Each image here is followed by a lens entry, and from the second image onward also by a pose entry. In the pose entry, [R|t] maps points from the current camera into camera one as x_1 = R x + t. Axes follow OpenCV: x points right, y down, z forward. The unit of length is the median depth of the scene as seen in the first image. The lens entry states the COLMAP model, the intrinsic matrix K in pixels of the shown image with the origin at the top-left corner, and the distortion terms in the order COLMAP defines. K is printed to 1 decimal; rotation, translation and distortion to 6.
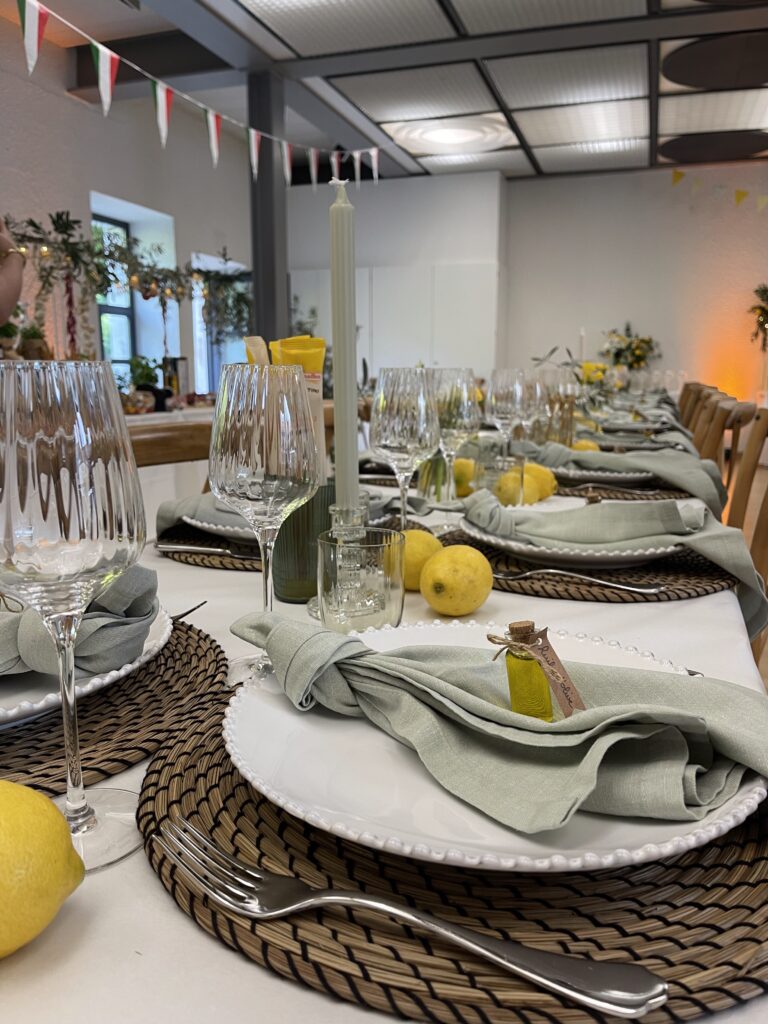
lens RADIAL K [[790.1, 0, 378.9], [0, 790.1, 509.4], [0, 0, 1]] dist [0.035171, -0.015522]
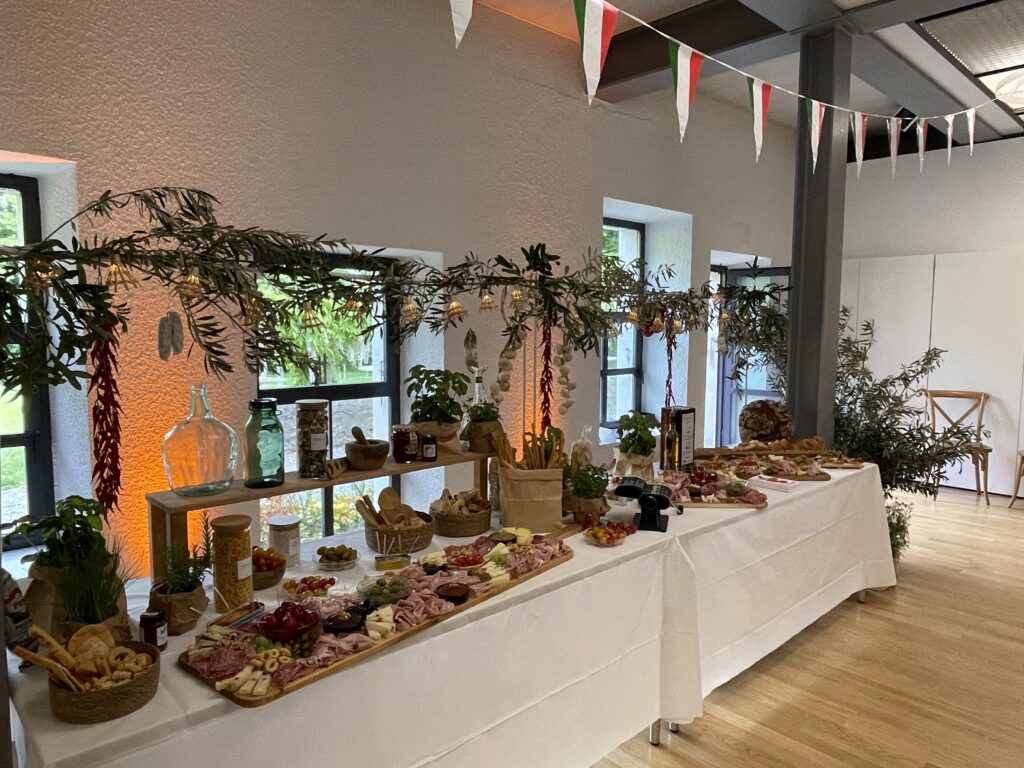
lens RADIAL K [[695.4, 0, 518.9], [0, 695.4, 386.8], [0, 0, 1]] dist [0.013975, -0.013164]
pose [[0.886549, 0.049523, -0.459976, -0.090368], [-0.088333, 0.994082, -0.063224, -0.158194], [0.454123, 0.096683, 0.885678, 0.347150]]
